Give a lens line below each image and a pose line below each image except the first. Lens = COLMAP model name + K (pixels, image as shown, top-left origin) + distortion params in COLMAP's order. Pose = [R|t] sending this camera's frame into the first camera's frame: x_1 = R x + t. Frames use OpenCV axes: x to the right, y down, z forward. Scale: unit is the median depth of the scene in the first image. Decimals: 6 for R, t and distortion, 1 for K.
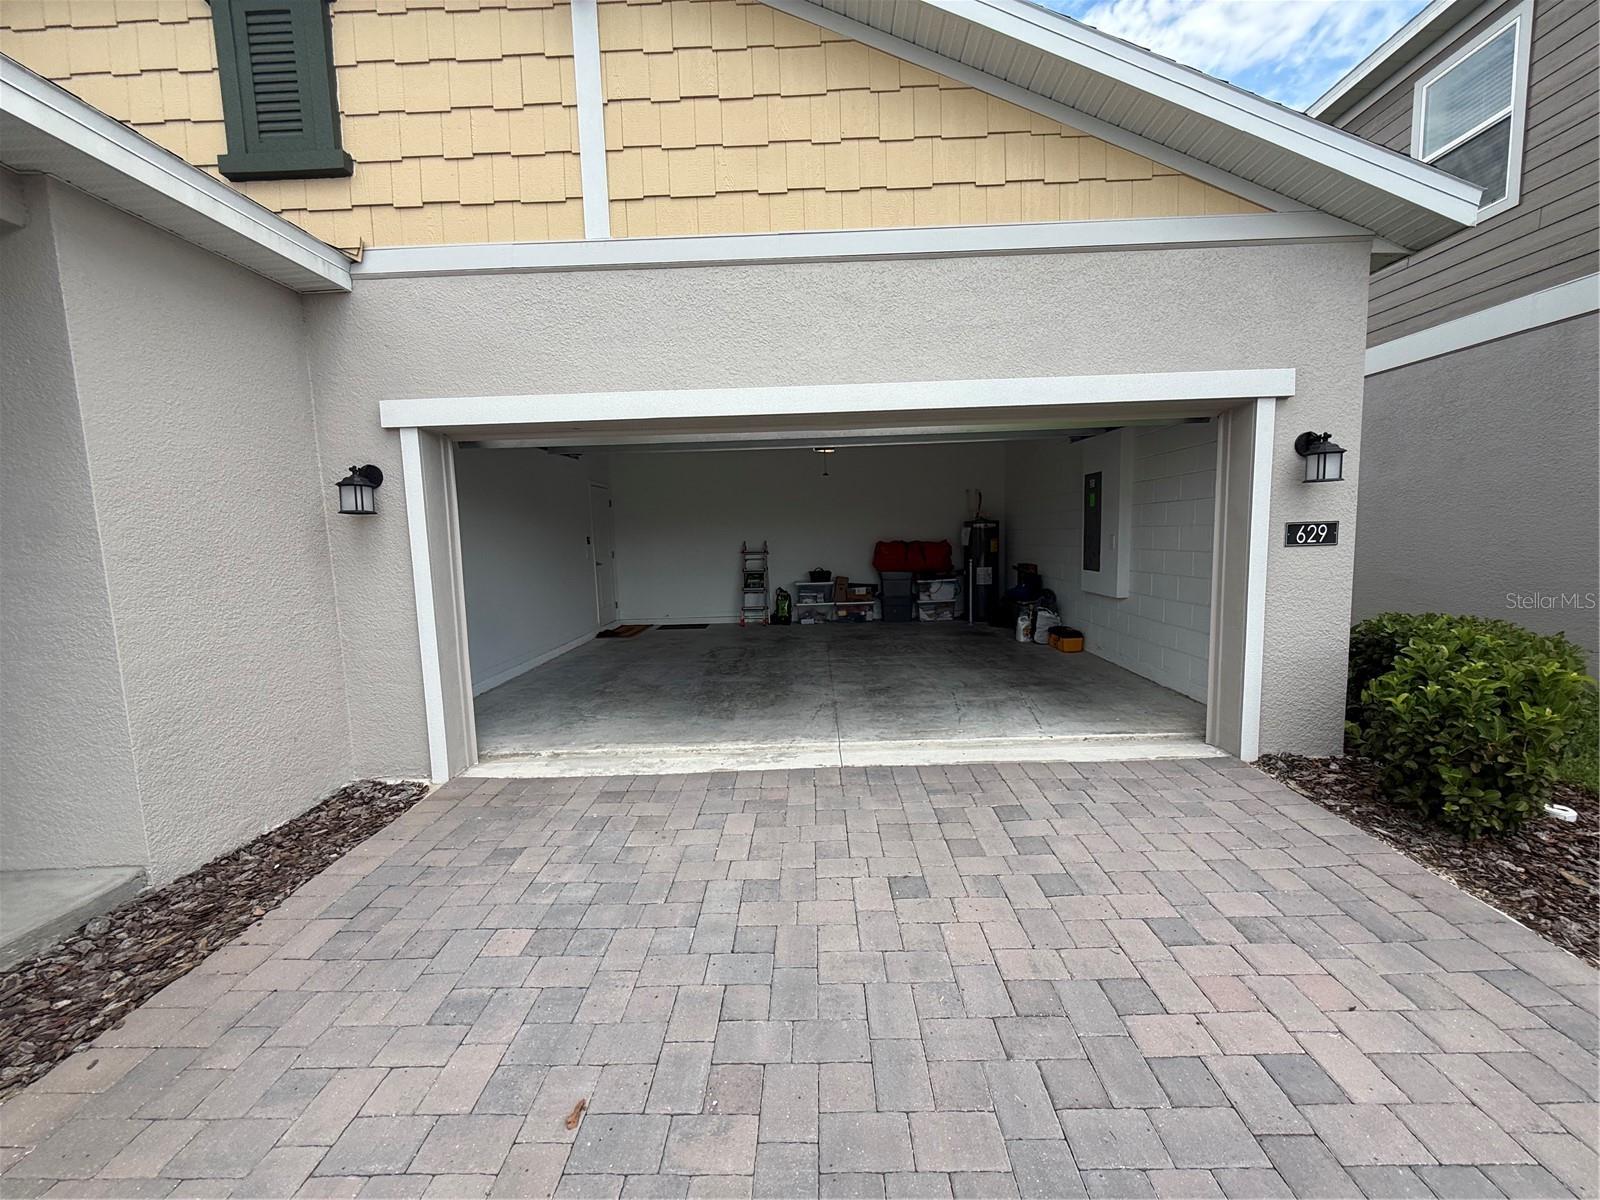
lens RADIAL K [[637.1, 0, 803.6], [0, 637.1, 600.7], [0, 0, 1]] dist [0.000692, 0.000153]
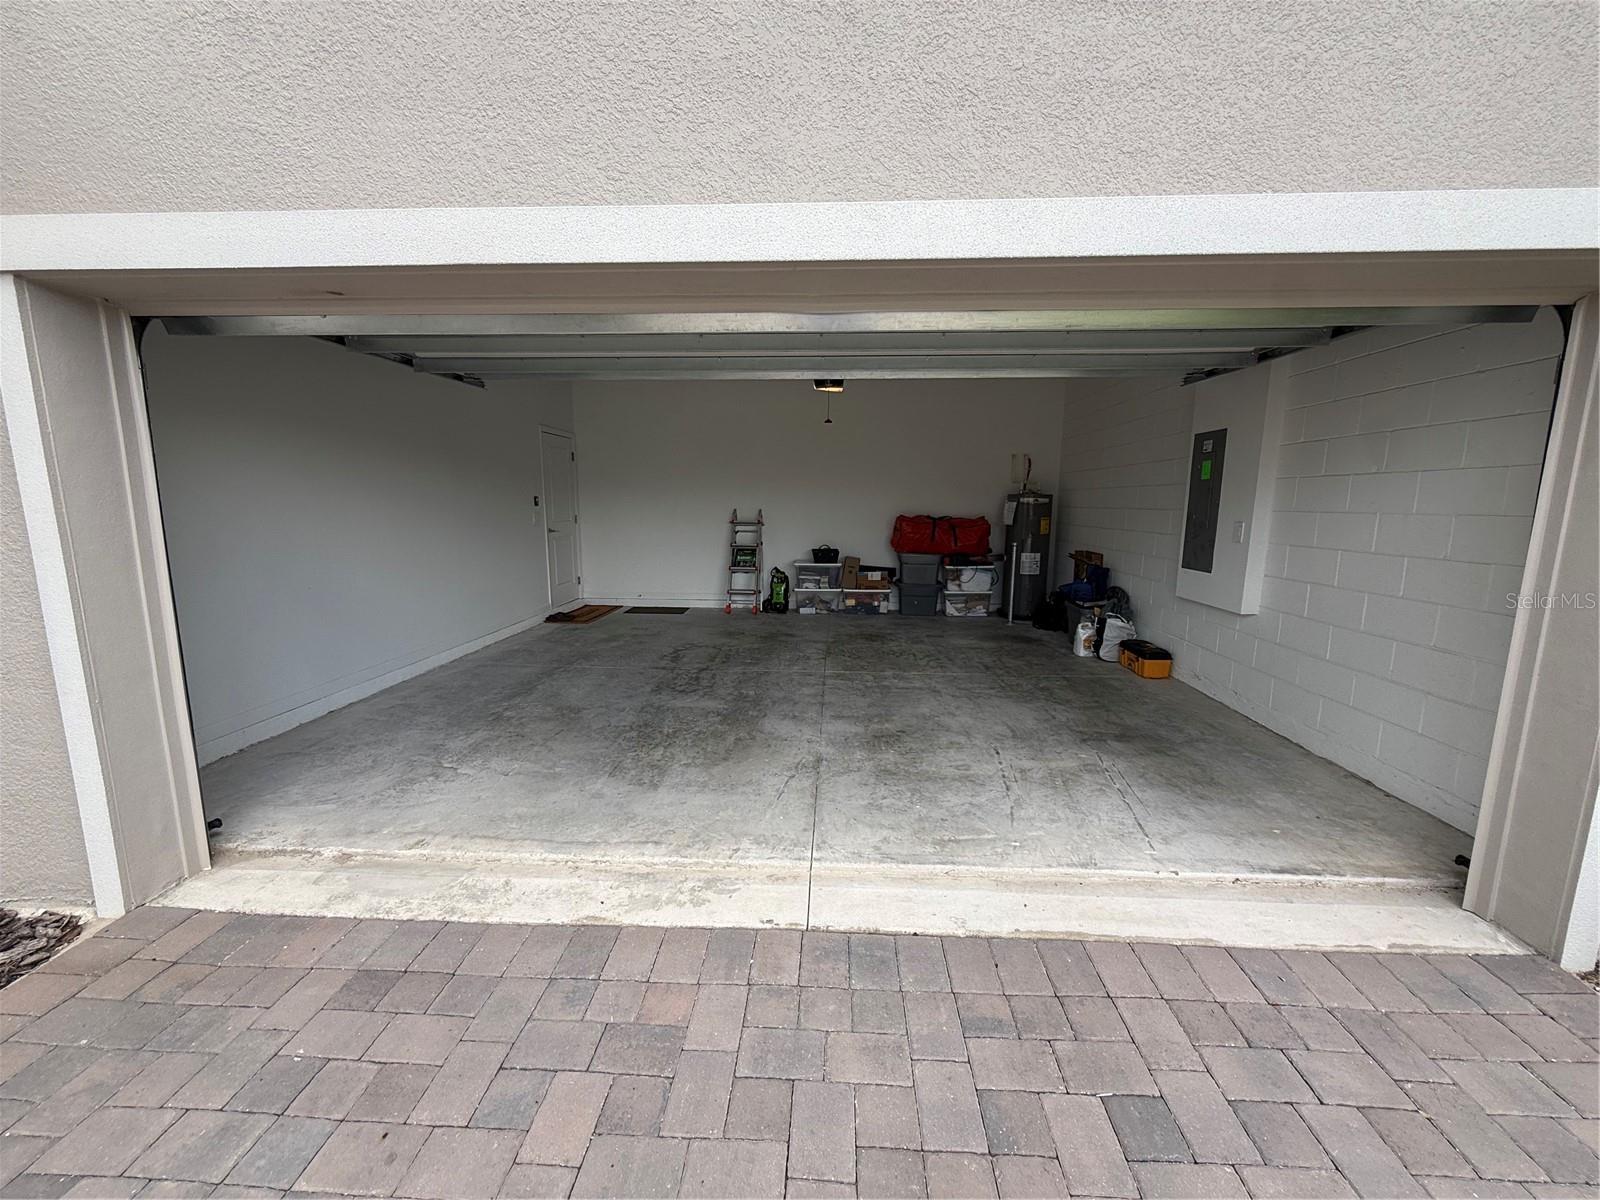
lens RADIAL K [[637.1, 0, 803.6], [0, 637.1, 600.7], [0, 0, 1]] dist [0.000692, 0.000153]
pose [[0.998695, 0.041360, -0.029957, 0.037546], [-0.039767, 0.997859, 0.051932, -0.033442], [0.032040, -0.050672, 0.998201, 0.278648]]
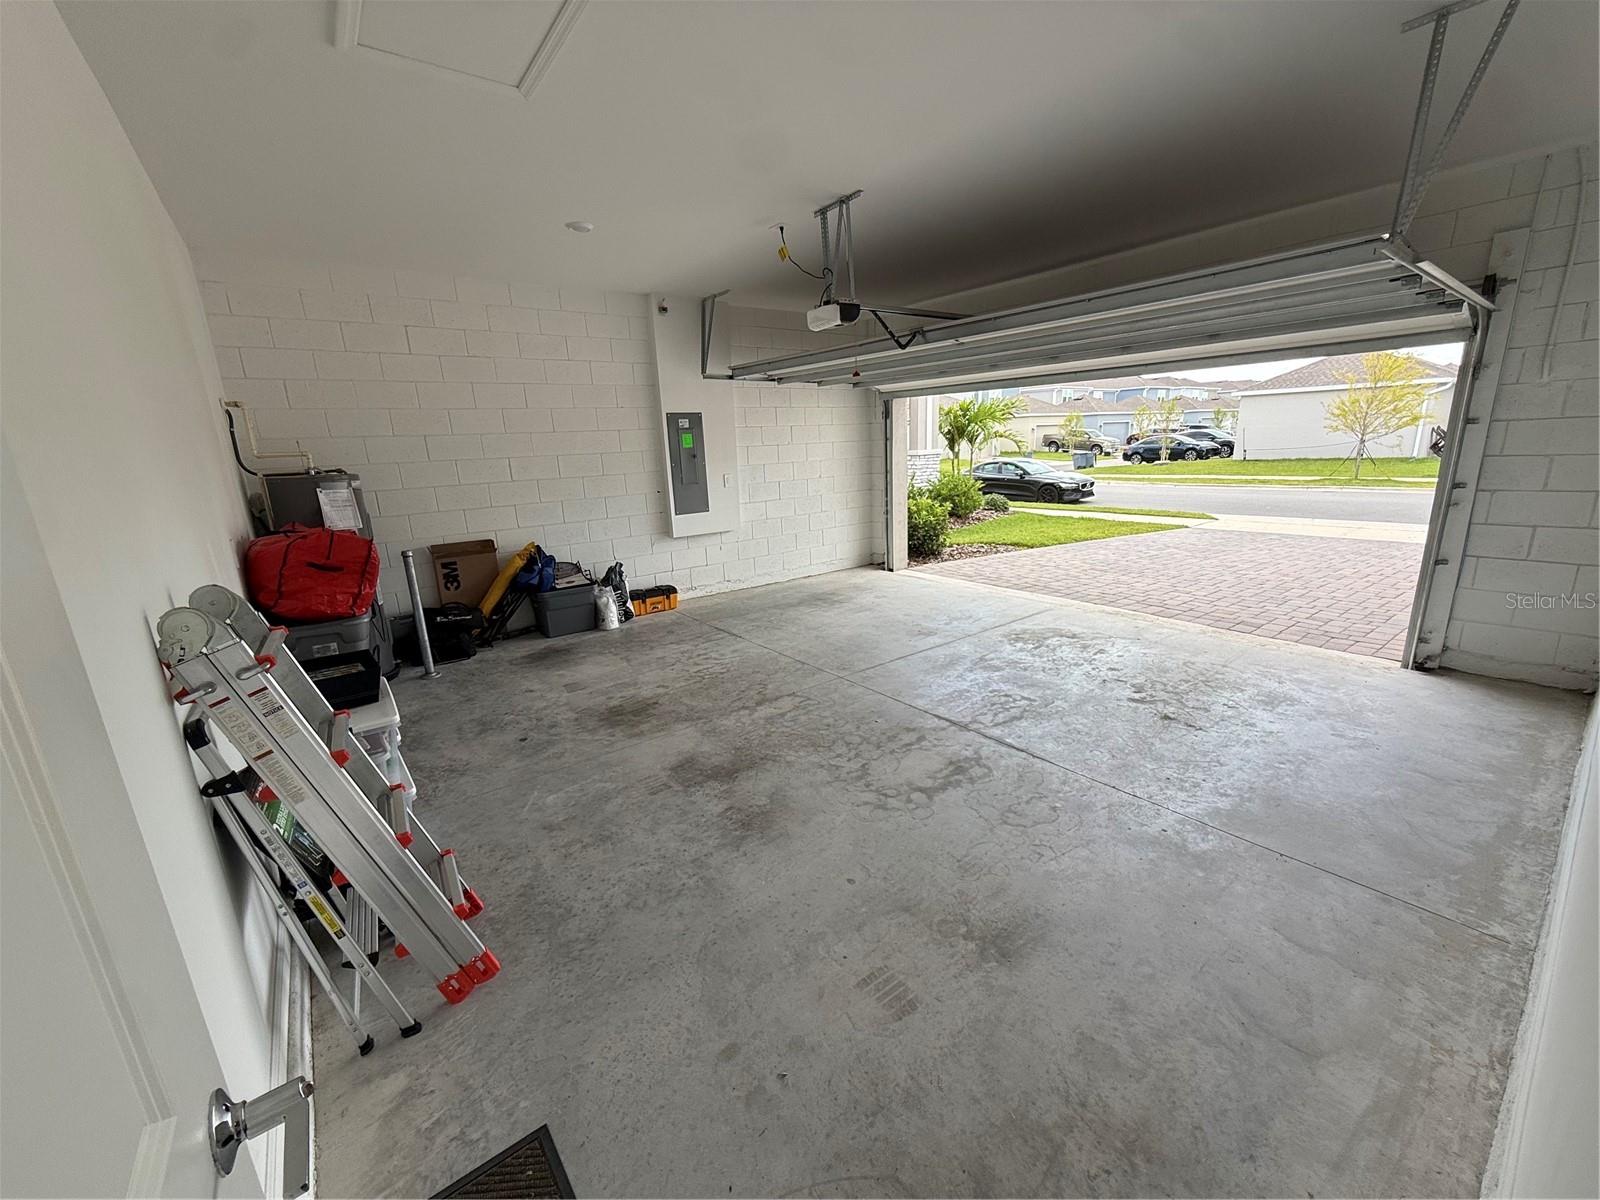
lens RADIAL K [[637.1, 0, 803.6], [0, 637.1, 600.7], [0, 0, 1]] dist [0.000692, 0.000153]
pose [[-0.629620, -0.140286, 0.764133, -0.439132], [0.136604, 0.948248, 0.286644, -0.180841], [-0.764799, 0.284860, -0.577872, 1.495533]]
